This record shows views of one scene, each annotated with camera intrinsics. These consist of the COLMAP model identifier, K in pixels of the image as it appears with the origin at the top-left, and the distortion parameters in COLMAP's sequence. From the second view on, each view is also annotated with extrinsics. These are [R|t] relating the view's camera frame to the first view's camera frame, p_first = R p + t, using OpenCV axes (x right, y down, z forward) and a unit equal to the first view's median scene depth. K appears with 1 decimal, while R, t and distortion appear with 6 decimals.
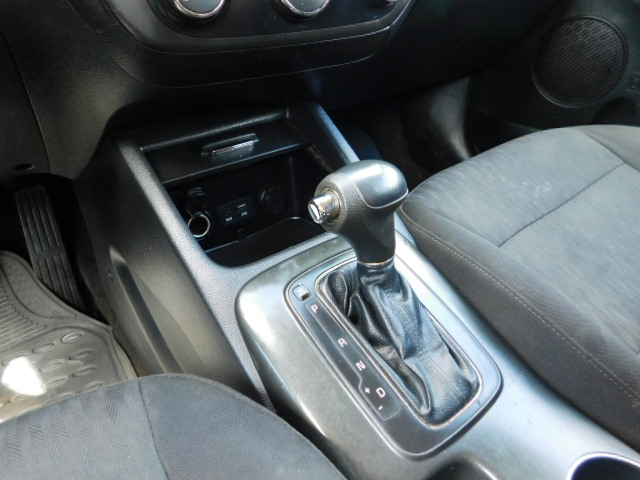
lens RADIAL K [[423.6, 0, 319.6], [0, 423.6, 242.5], [0, 0, 1]] dist [-0.070651, 0.052470]
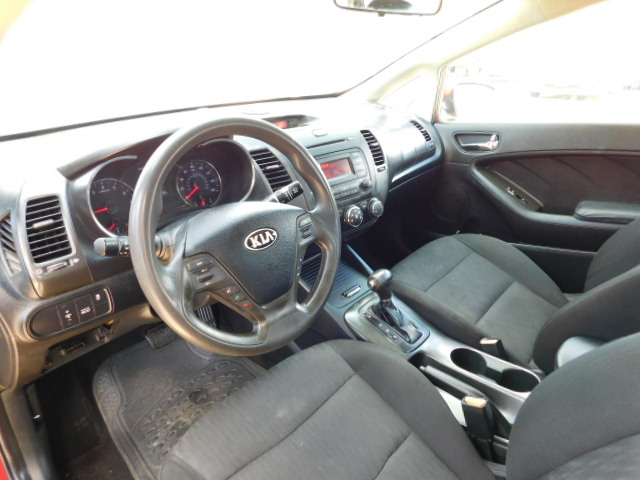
lens RADIAL K [[423.6, 0, 317.4], [0, 423.6, 238.6], [0, 0, 1]] dist [-0.070651, 0.052470]
pose [[0.985691, -0.079003, 0.148902, -0.770323], [0.105430, 0.978200, -0.178914, 0.104937], [-0.131521, 0.192052, 0.972532, -2.000775]]
